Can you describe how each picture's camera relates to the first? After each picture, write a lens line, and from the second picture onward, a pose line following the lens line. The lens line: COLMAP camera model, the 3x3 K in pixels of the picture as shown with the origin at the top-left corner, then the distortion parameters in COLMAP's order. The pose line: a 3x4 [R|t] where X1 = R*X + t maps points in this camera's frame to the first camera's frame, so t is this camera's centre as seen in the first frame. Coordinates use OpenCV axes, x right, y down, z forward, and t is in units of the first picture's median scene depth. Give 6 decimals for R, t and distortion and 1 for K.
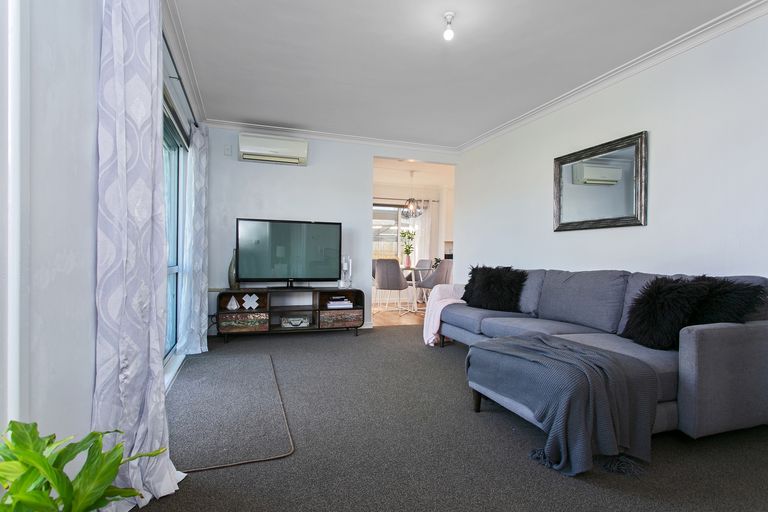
lens RADIAL K [[416.8, 0, 384.0], [0, 416.8, 256.0], [0, 0, 1]] dist [0.000236, 0.000040]
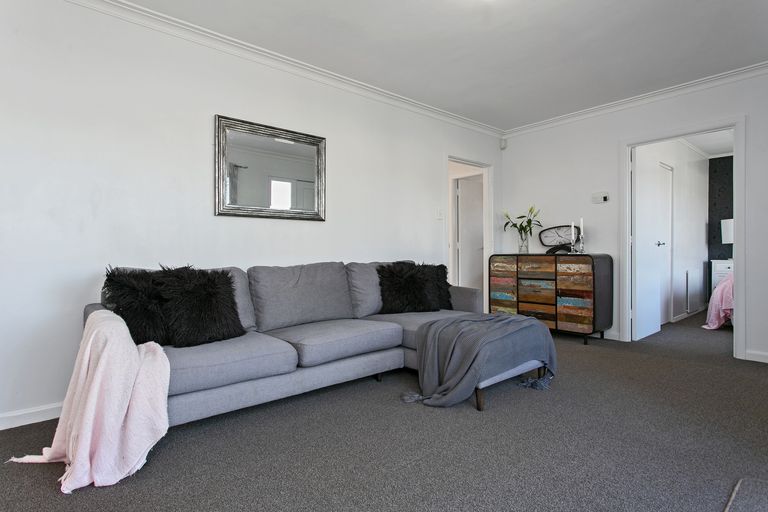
lens RADIAL K [[401.8, 0, 384.0], [0, 401.8, 256.0], [0, 0, 1]] dist [-0.000229, -0.000030]
pose [[-0.357184, -0.010432, 0.933976, -0.438465], [0.003617, 0.999915, 0.012552, 0.006276], [-0.934027, 0.007862, -0.357115, 1.215735]]
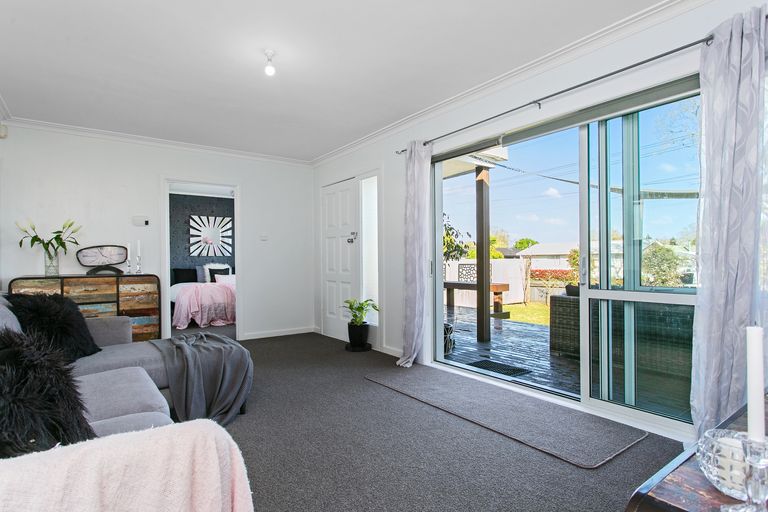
lens RADIAL K [[401.8, 0, 384.0], [0, 401.8, 256.0], [0, 0, 1]] dist [-0.000229, -0.000030]
pose [[-0.957897, -0.000229, -0.287113, 0.096275], [0.004343, 0.999874, -0.015287, -0.016650], [0.287080, -0.015890, -0.957775, 1.652845]]
